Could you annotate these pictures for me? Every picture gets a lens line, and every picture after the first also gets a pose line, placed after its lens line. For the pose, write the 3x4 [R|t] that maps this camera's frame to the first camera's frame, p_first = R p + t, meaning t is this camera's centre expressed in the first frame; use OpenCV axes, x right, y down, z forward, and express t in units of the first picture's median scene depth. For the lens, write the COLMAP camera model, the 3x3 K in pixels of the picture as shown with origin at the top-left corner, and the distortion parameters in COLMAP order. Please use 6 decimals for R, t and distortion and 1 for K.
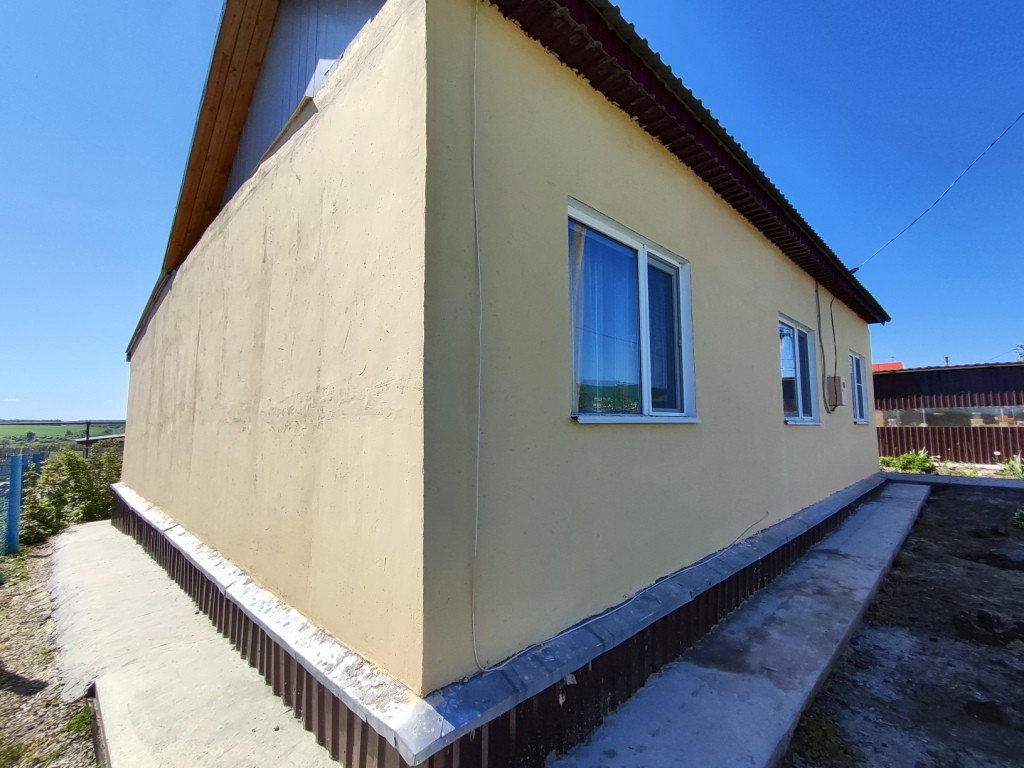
lens RADIAL K [[464.4, 0, 512.4], [0, 464.4, 385.2], [0, 0, 1]] dist [-0.000918, 0.000038]
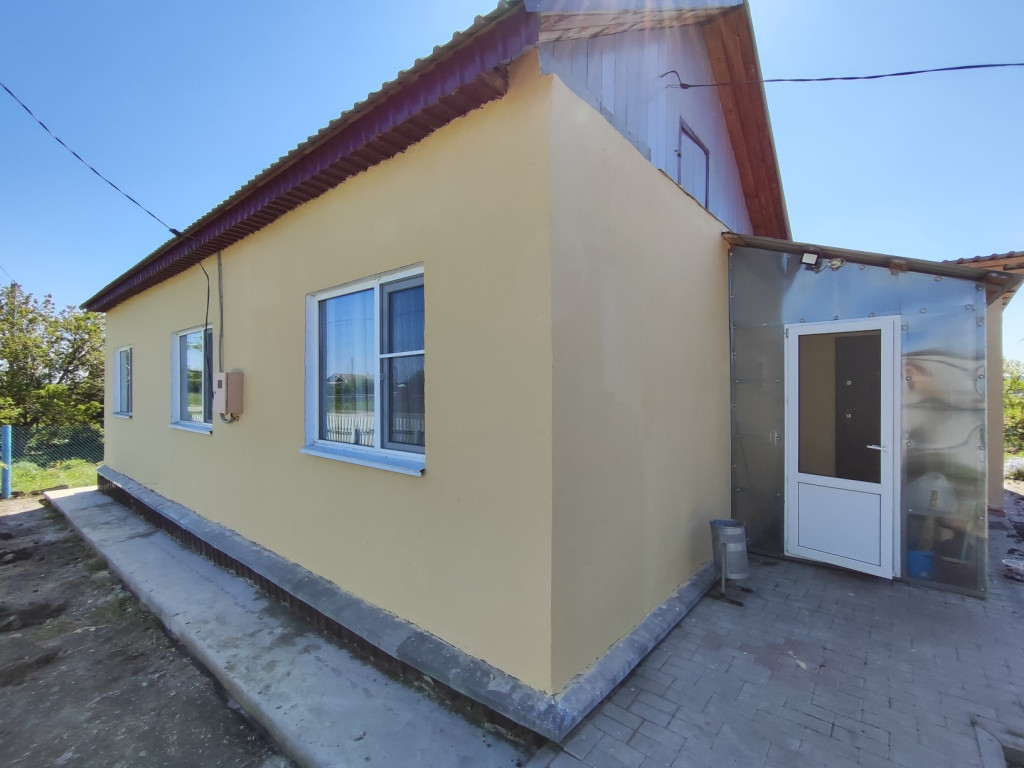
lens RADIAL K [[464.4, 0, 512.0], [0, 464.4, 385.3], [0, 0, 1]] dist [-0.000918, 0.000038]
pose [[0.092402, -0.001272, -0.995721, 2.511122], [0.093373, 0.995604, 0.007393, 0.071434], [0.991334, -0.093656, 0.092115, 2.377048]]
